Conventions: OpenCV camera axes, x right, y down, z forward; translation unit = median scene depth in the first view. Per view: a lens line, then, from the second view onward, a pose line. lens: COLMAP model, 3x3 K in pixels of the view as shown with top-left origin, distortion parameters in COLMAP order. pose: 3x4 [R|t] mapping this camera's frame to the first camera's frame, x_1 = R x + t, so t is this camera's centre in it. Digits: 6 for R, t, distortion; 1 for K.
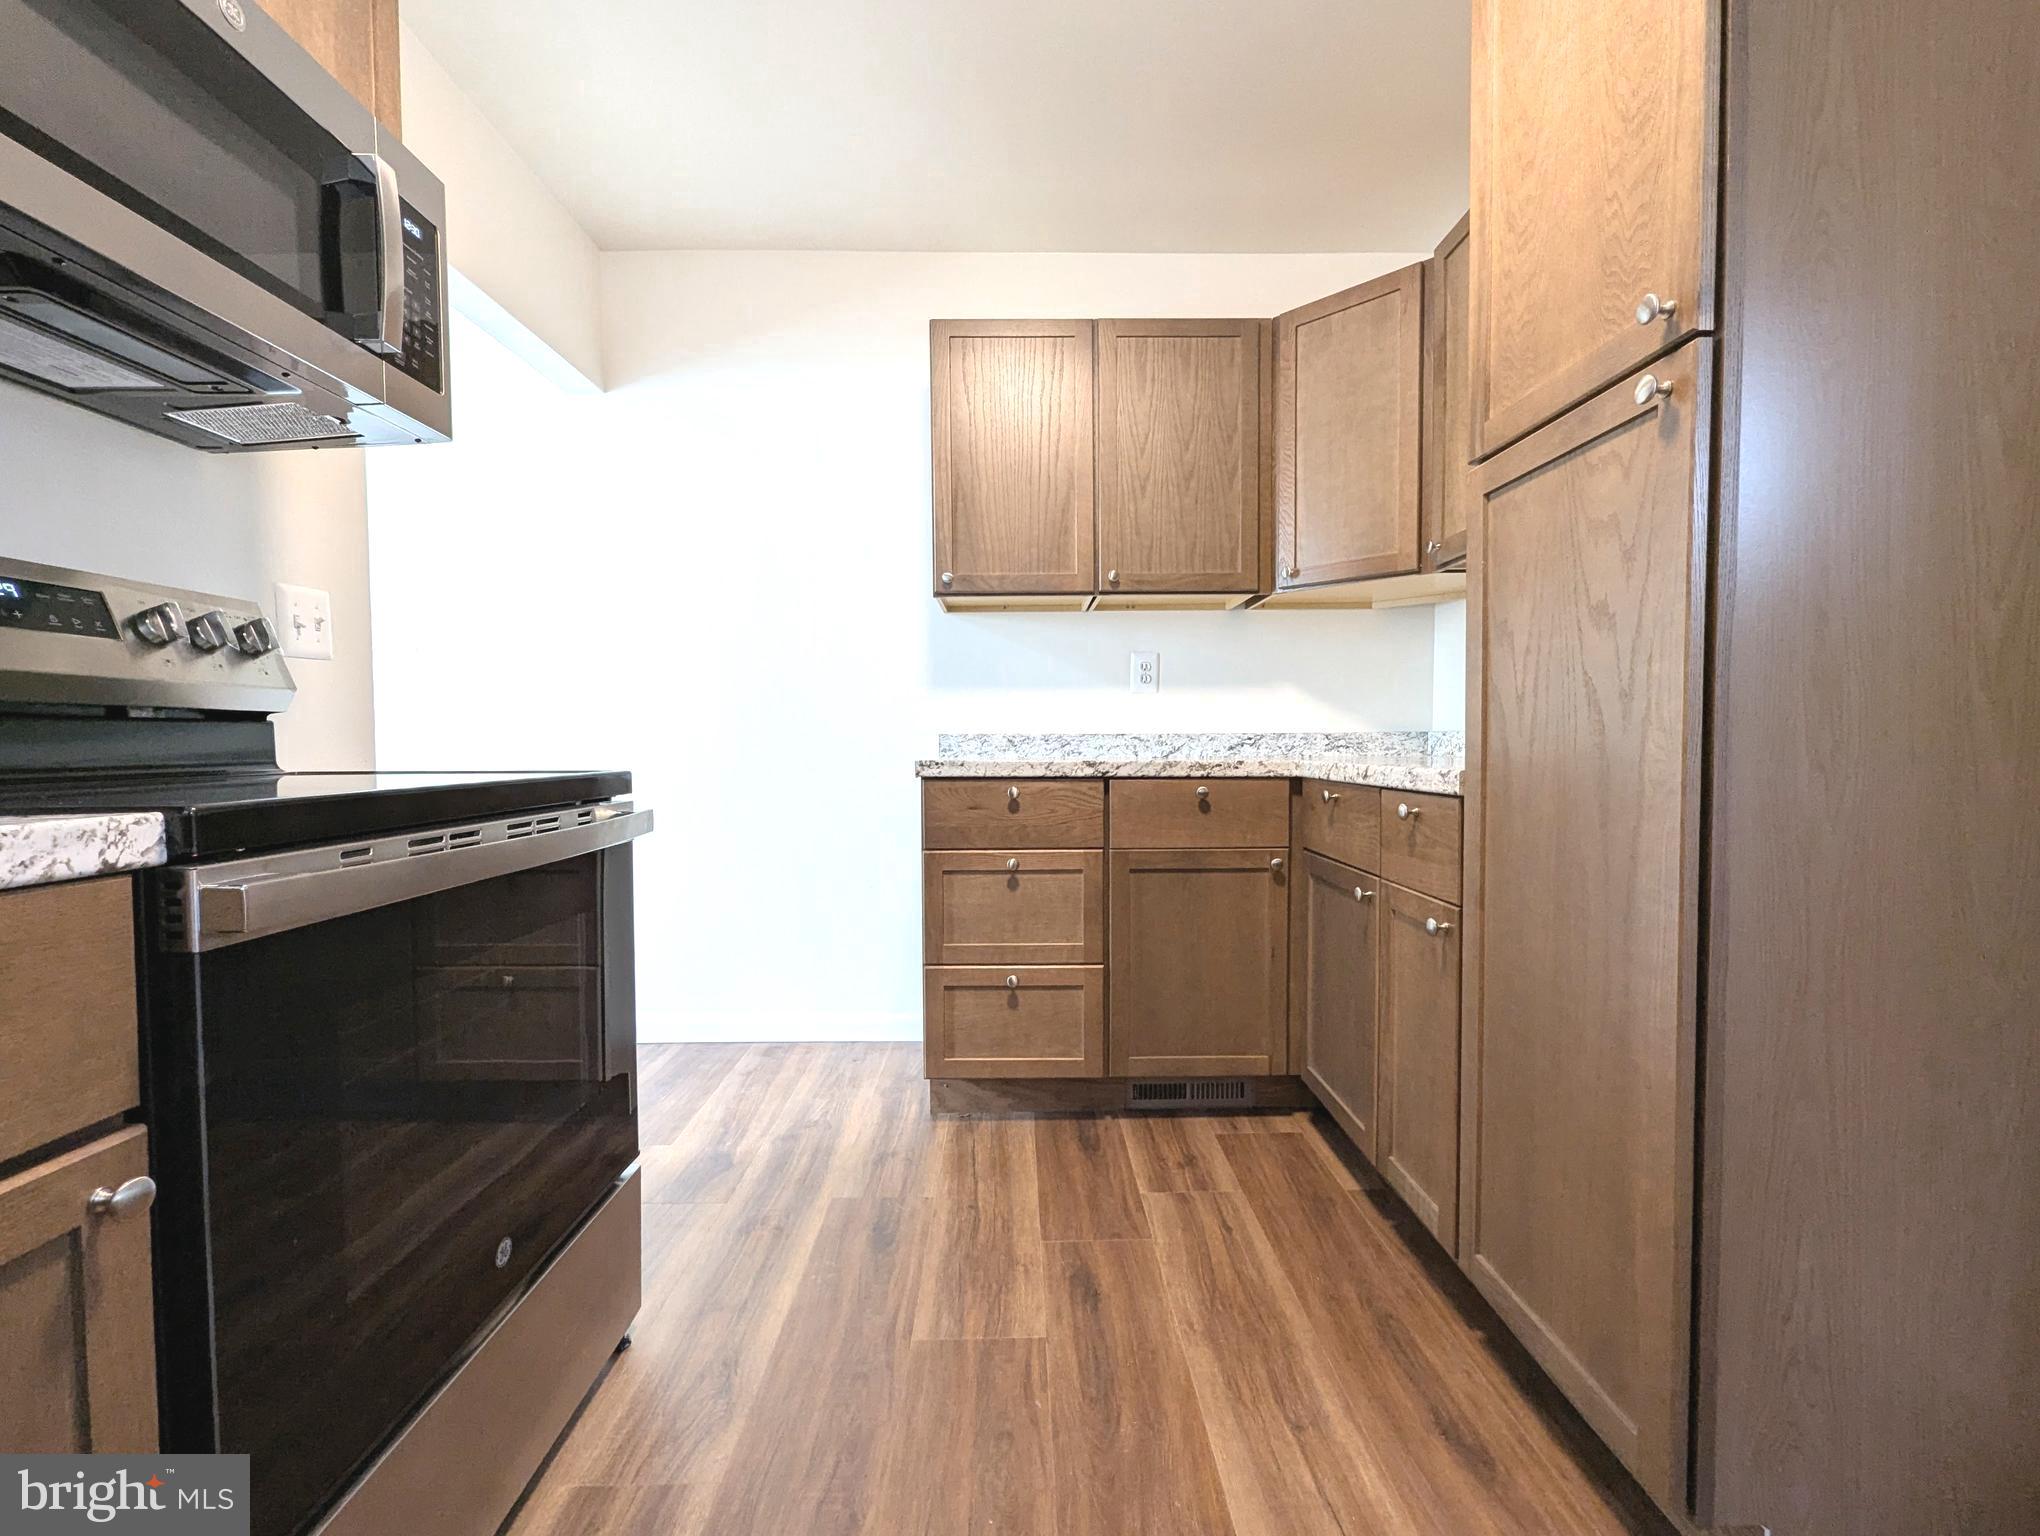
lens RADIAL K [[849.5, 0, 1025.1], [0, 849.5, 771.4], [0, 0, 1]] dist [-0.005750, 0.000639]
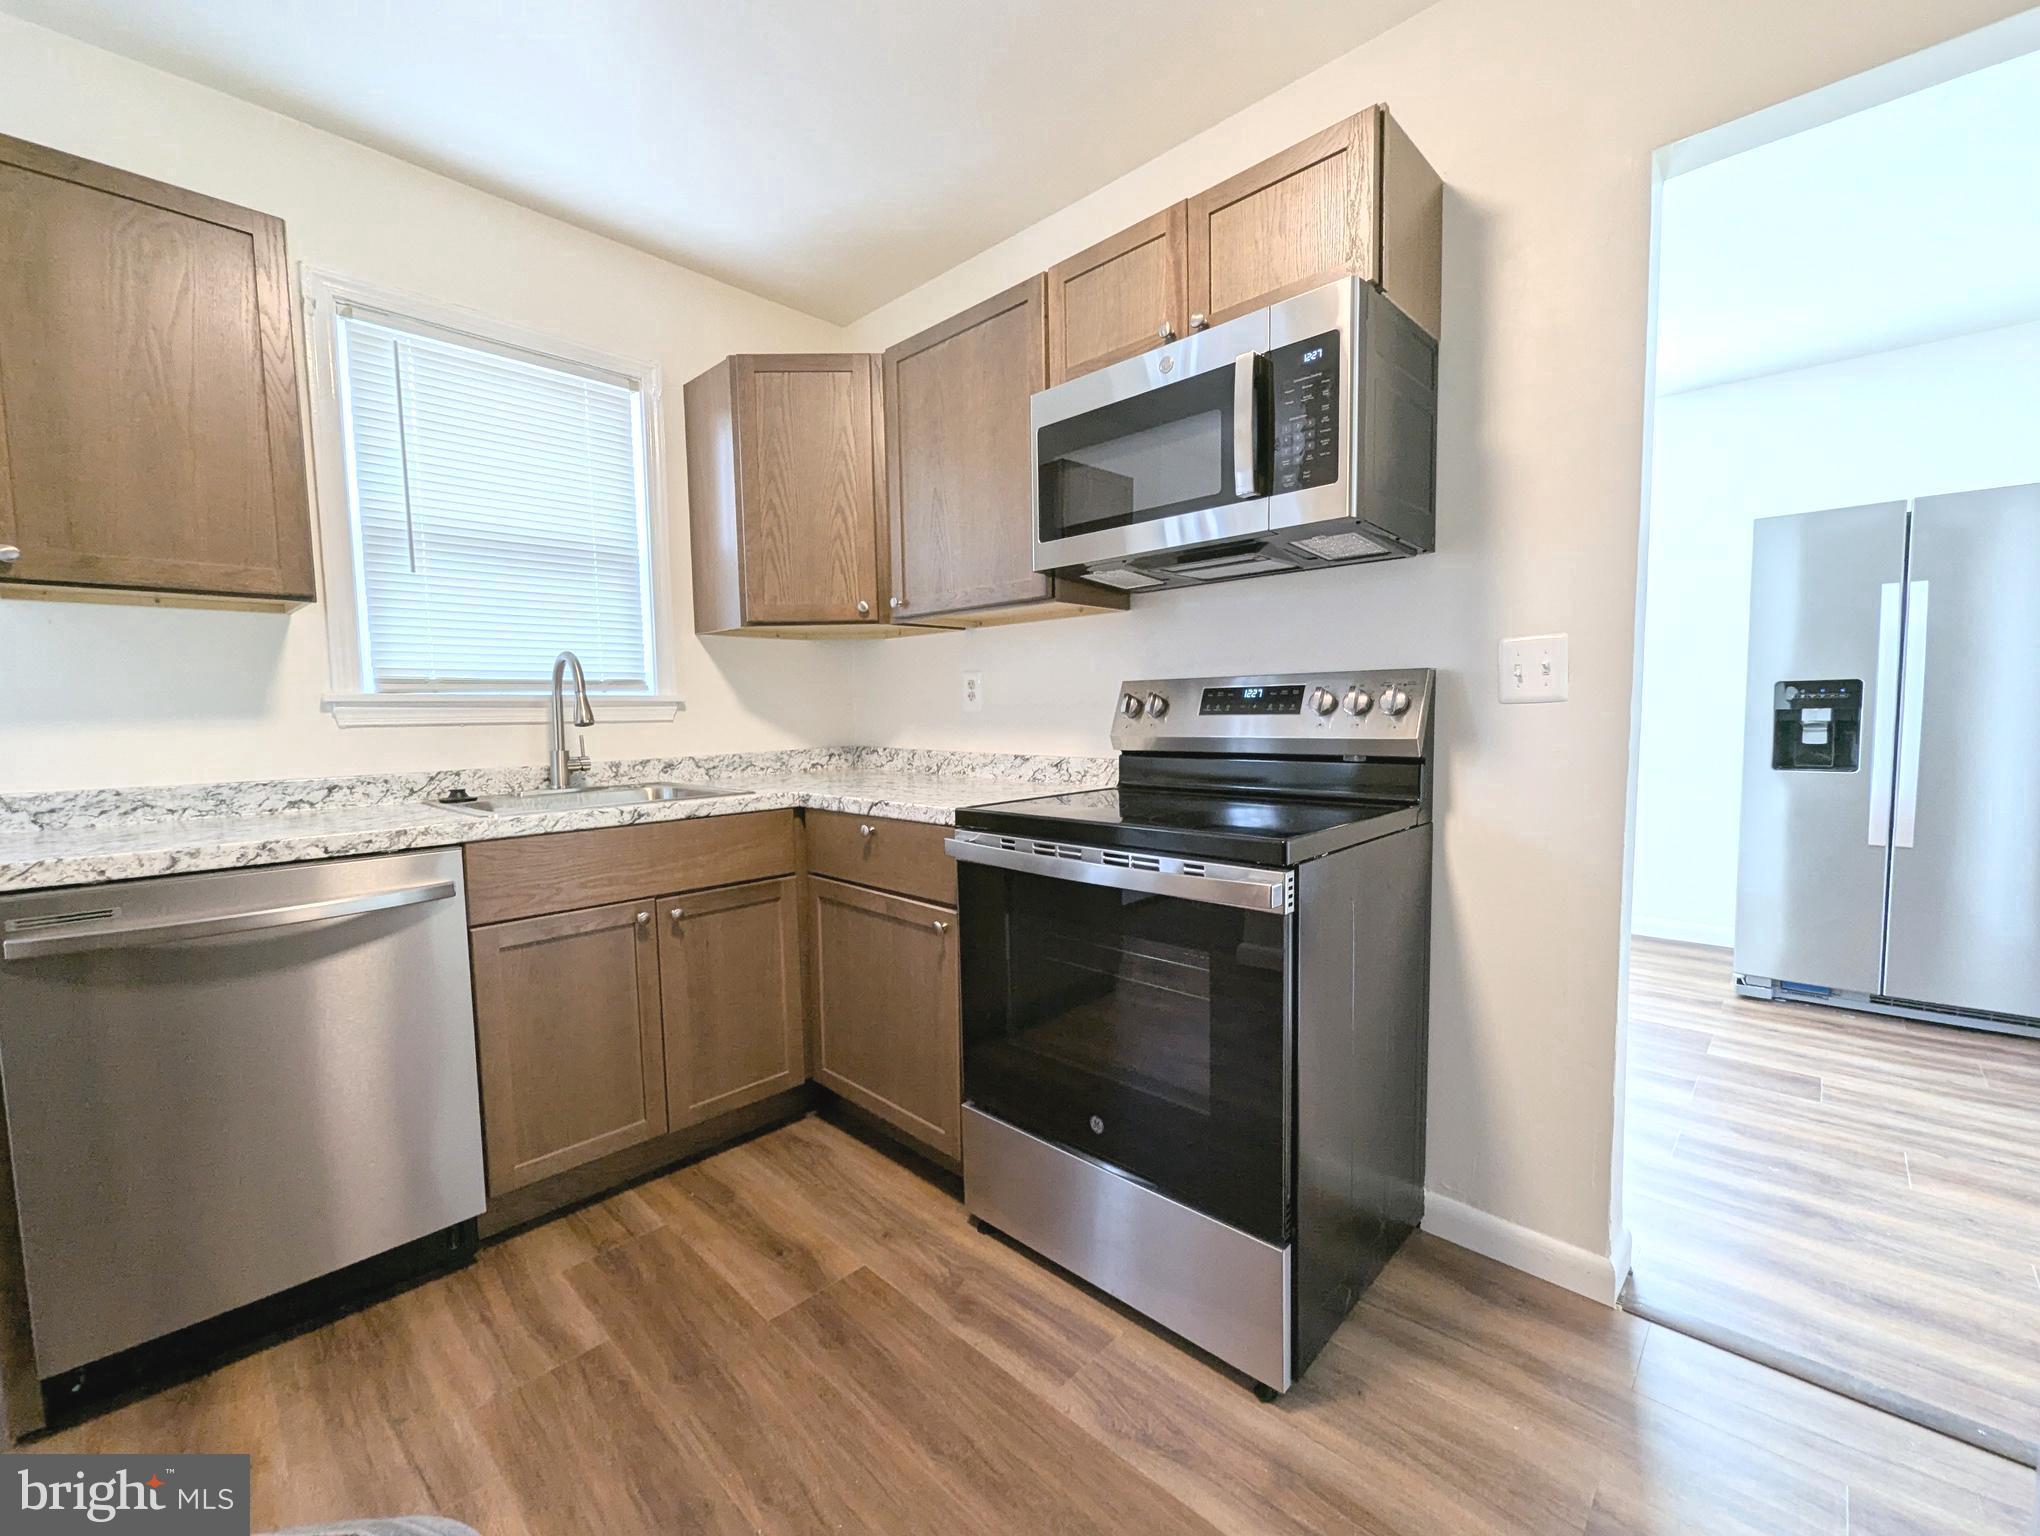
lens RADIAL K [[849.5, 0, 1025.1], [0, 849.5, 769.4], [0, 0, 1]] dist [-0.005750, 0.000639]
pose [[-0.697063, 0.068430, -0.713737, 0.348839], [-0.005188, 0.994928, 0.100457, -0.149830], [0.716991, 0.073728, -0.693172, 1.261917]]
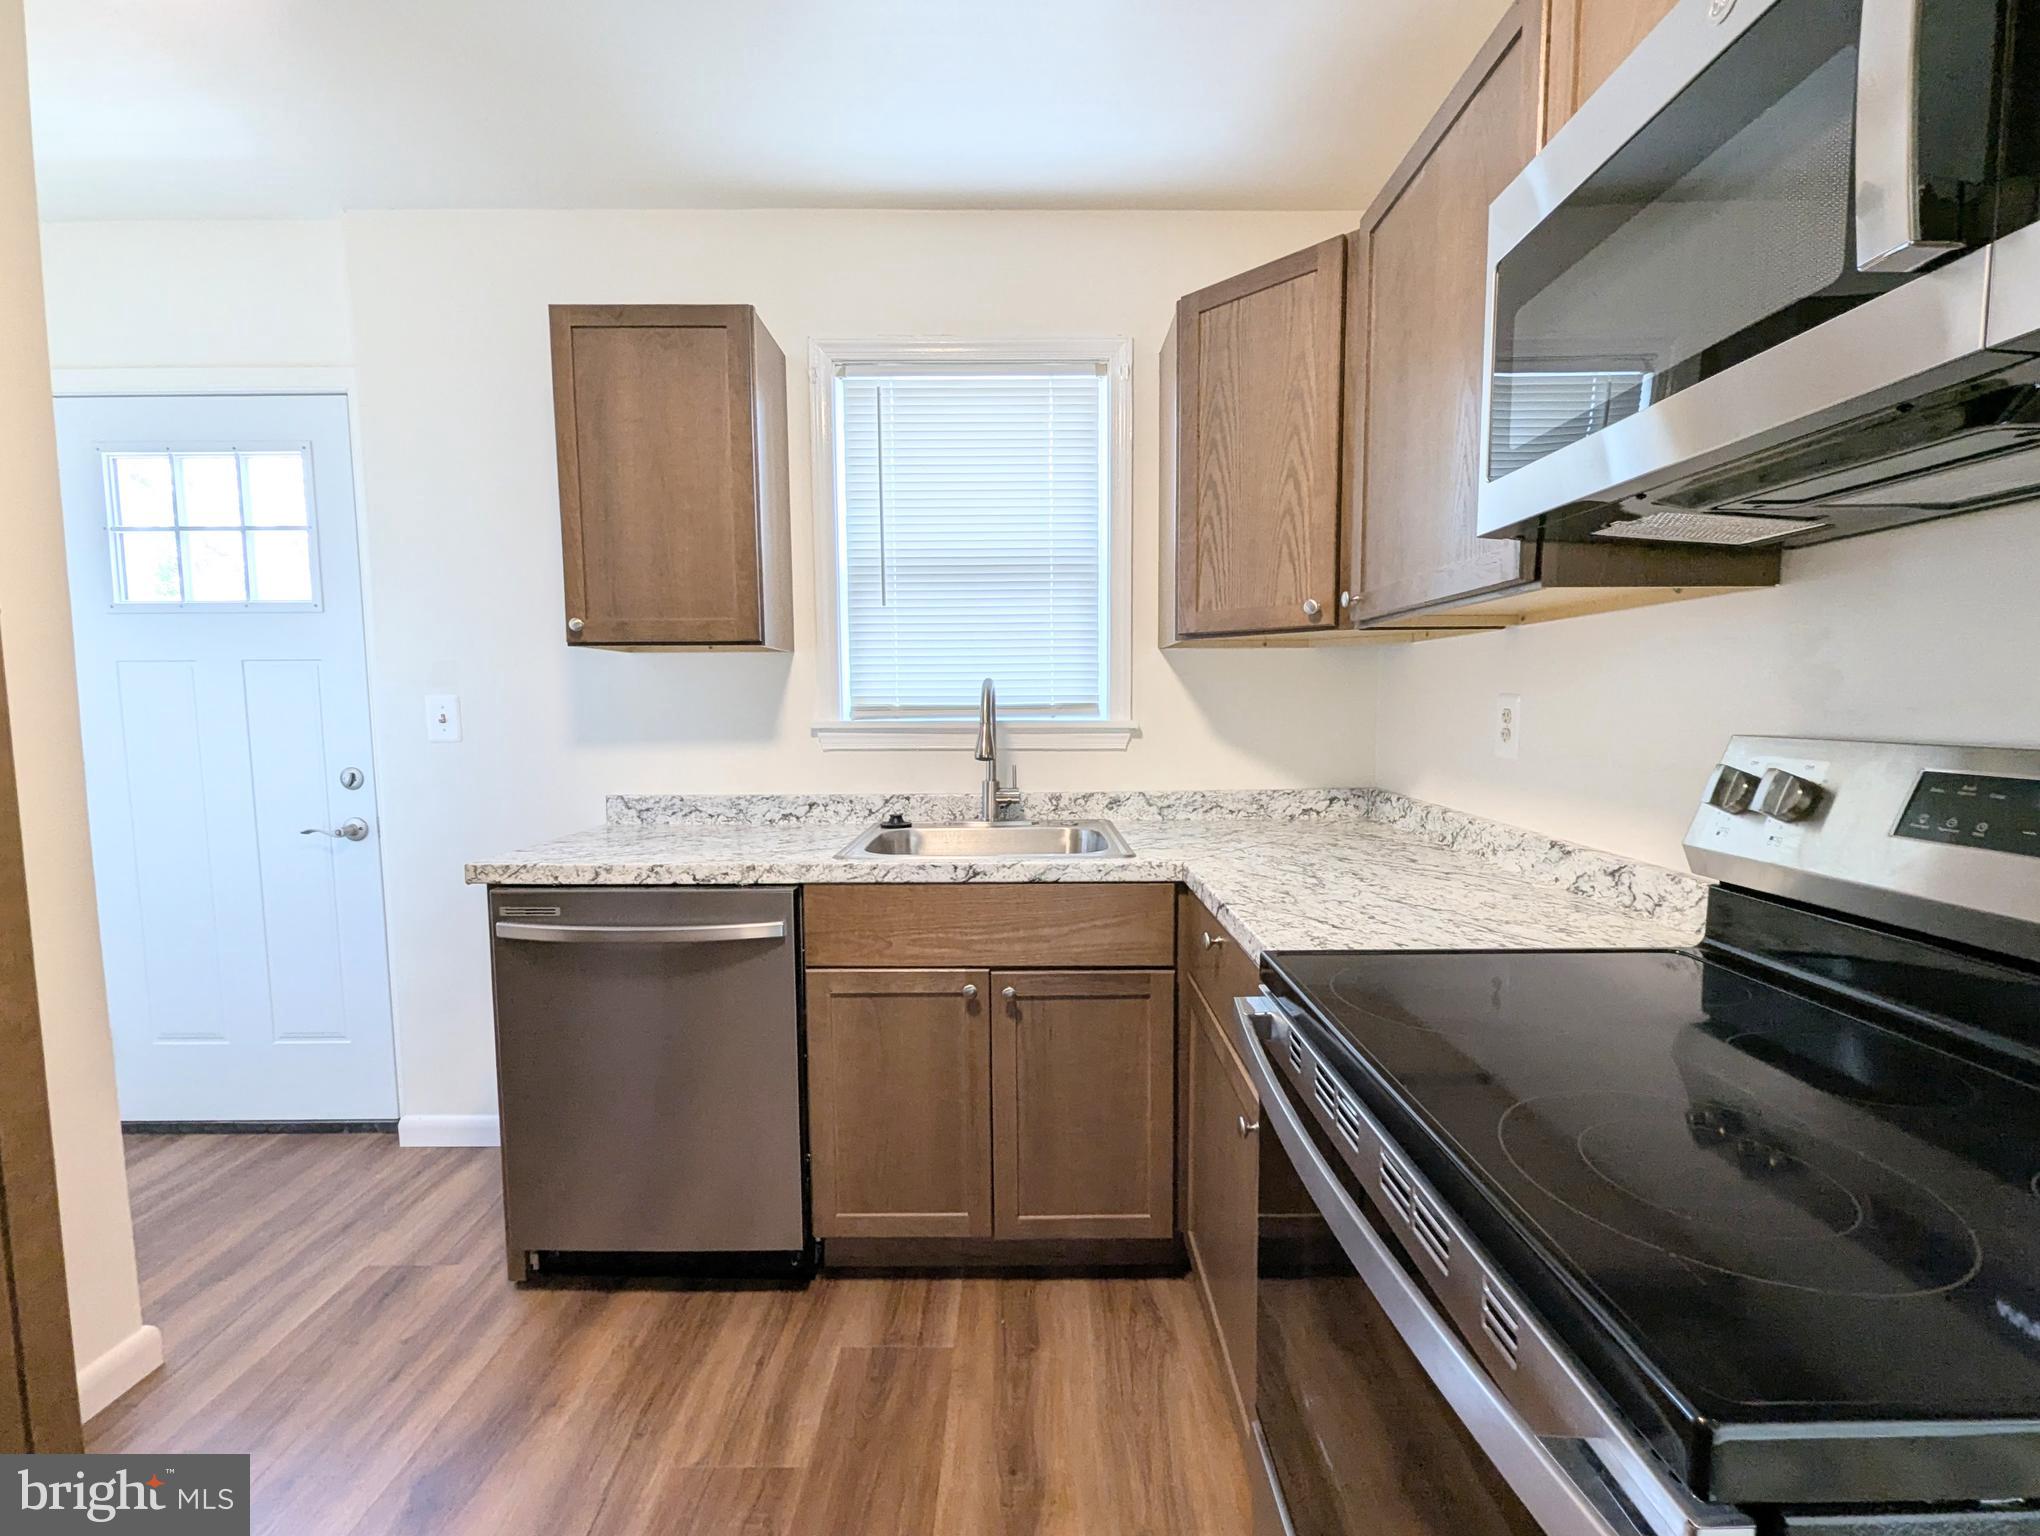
lens RADIAL K [[884.1, 0, 1024.9], [0, 884.1, 771.5], [0, 0, 1]] dist [-0.002361, -0.000057]
pose [[-0.999807, 0.010408, 0.016691, -0.219776], [0.012286, 0.993098, 0.116642, -0.215391], [-0.015362, 0.116825, -0.993034, 1.109862]]
